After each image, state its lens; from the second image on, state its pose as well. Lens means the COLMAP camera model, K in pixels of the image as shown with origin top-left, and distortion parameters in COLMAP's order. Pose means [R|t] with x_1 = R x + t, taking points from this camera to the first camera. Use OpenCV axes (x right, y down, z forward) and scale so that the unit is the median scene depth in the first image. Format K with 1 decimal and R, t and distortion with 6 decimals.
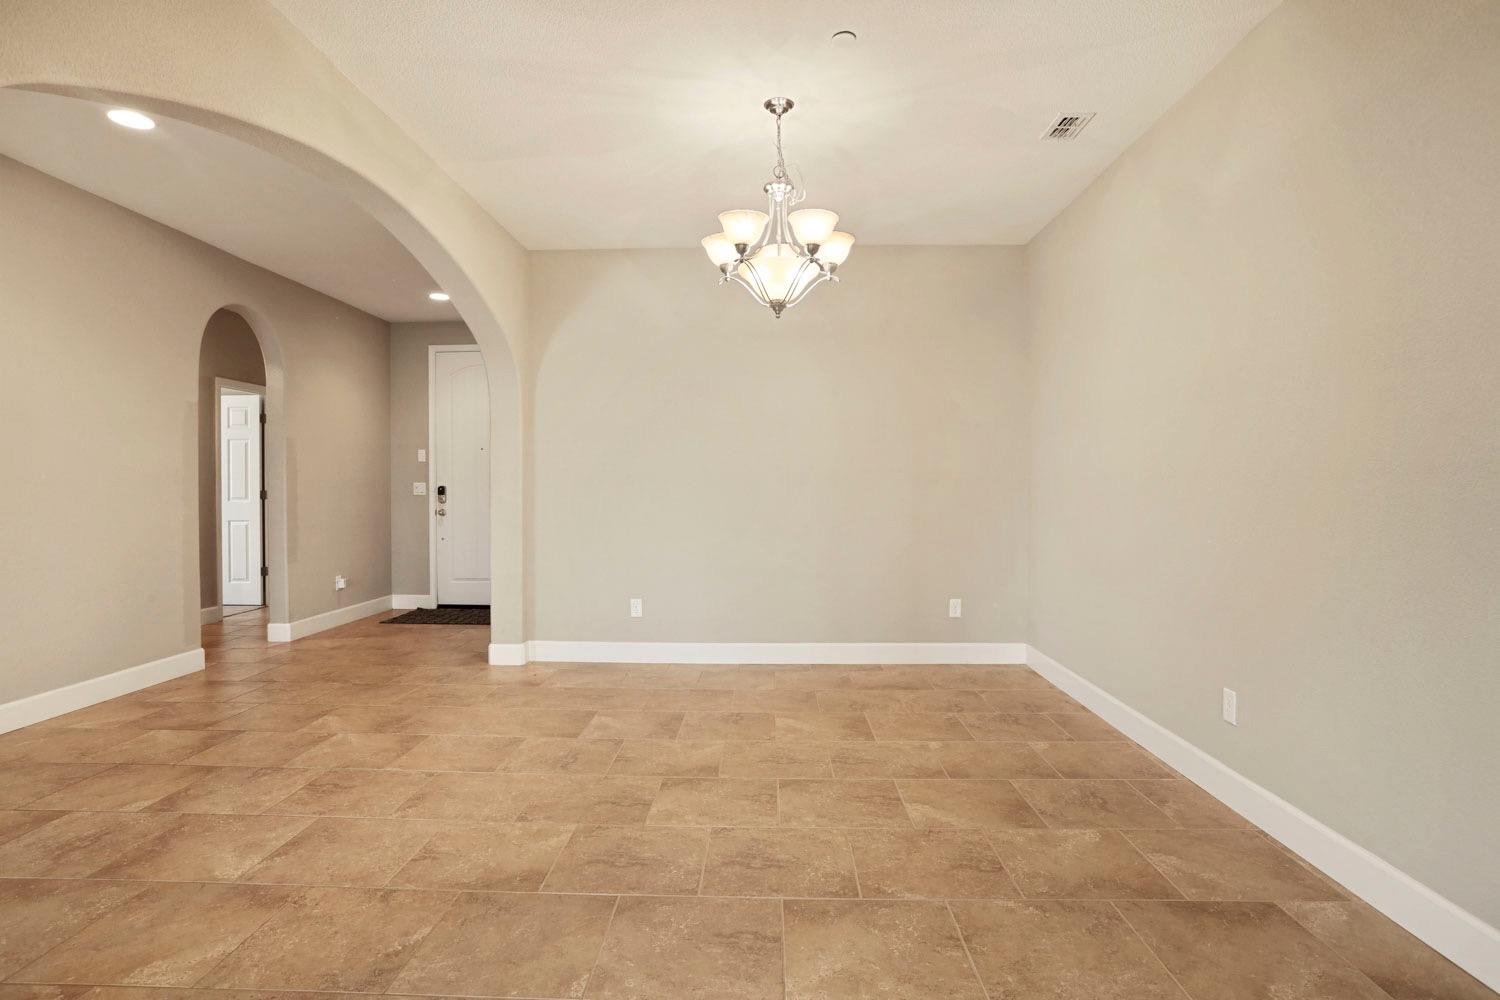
lens RADIAL K [[777.4, 0, 743.1], [0, 777.4, 490.6], [0, 0, 1]] dist [-0.061837, 0.031322]
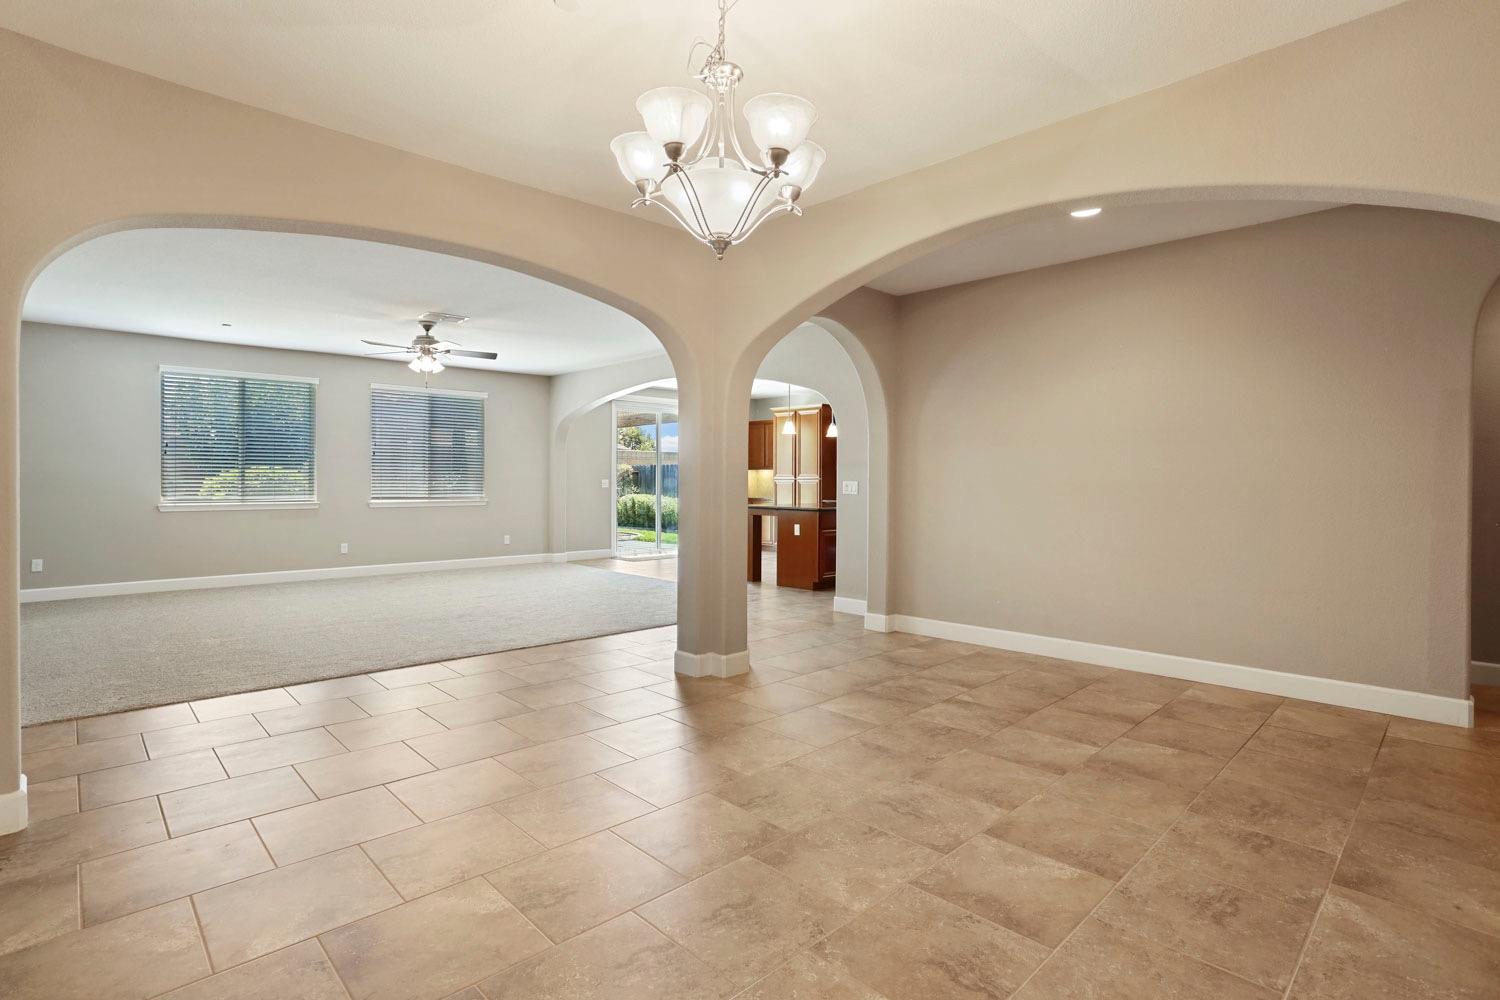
lens RADIAL K [[738.5, 0, 742.3], [0, 738.5, 496.5], [0, 0, 1]] dist [-0.079836, 0.036991]
pose [[-0.694159, 0.014056, -0.719685, 0.471479], [-0.008564, 0.999577, 0.027782, -0.025187], [0.719771, 0.025448, -0.693745, 1.383179]]
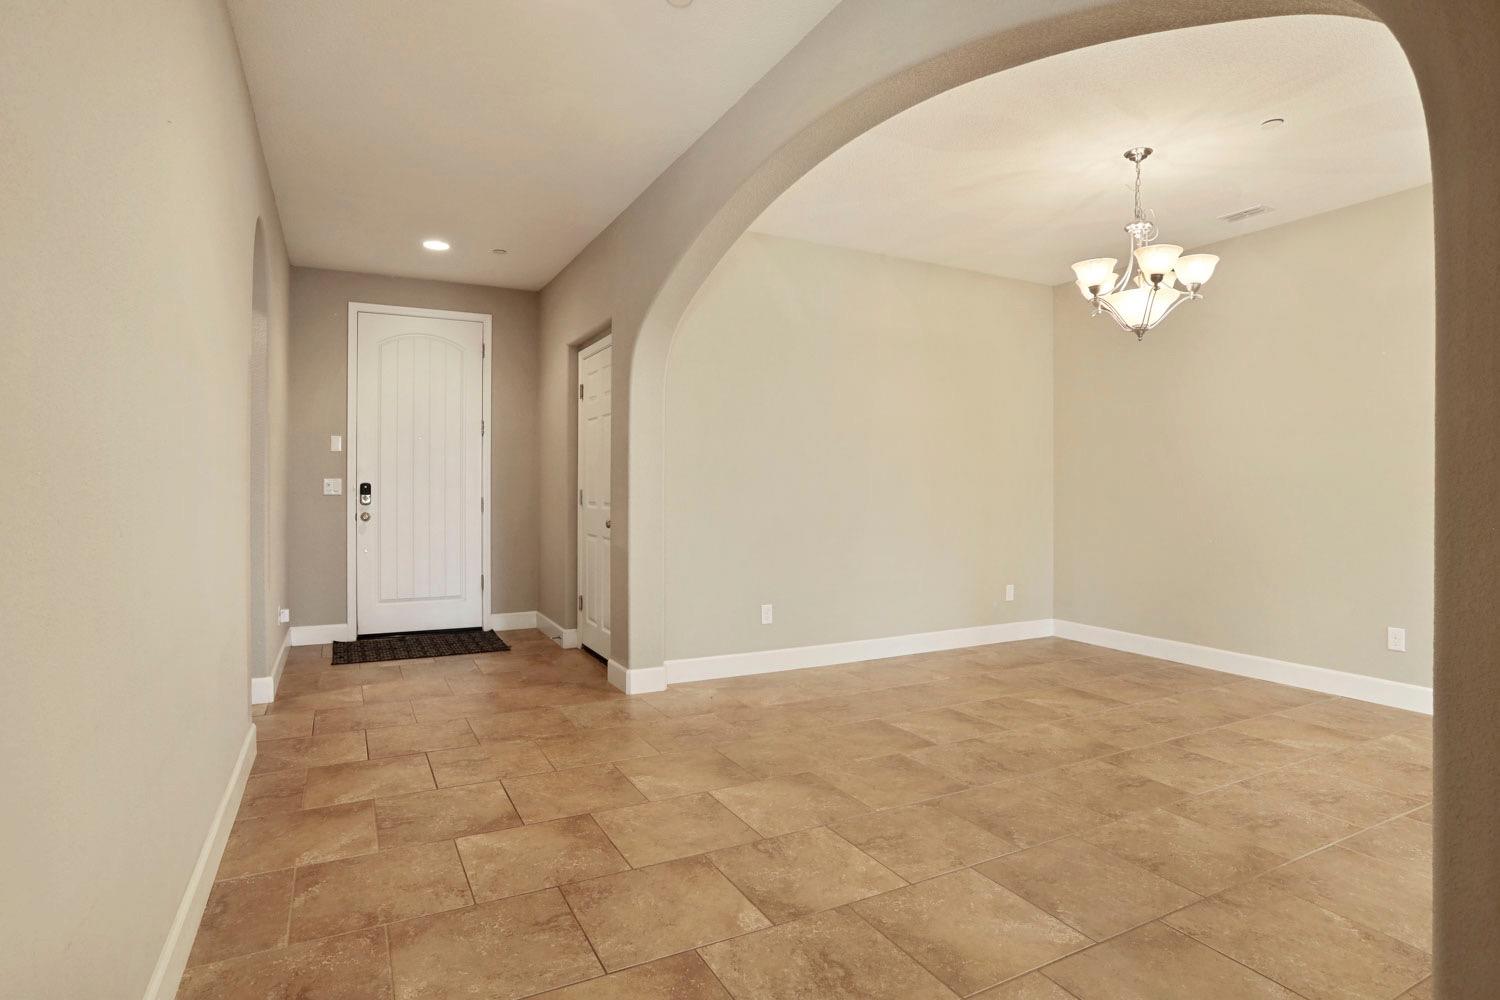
lens RADIAL K [[777.4, 0, 743.1], [0, 777.4, 490.6], [0, 0, 1]] dist [-0.061837, 0.031322]
pose [[0.869143, 0.001874, 0.494557, -0.962671], [-0.003079, 0.999994, 0.001623, -0.001798], [-0.494551, -0.002934, 0.869144, 0.291183]]
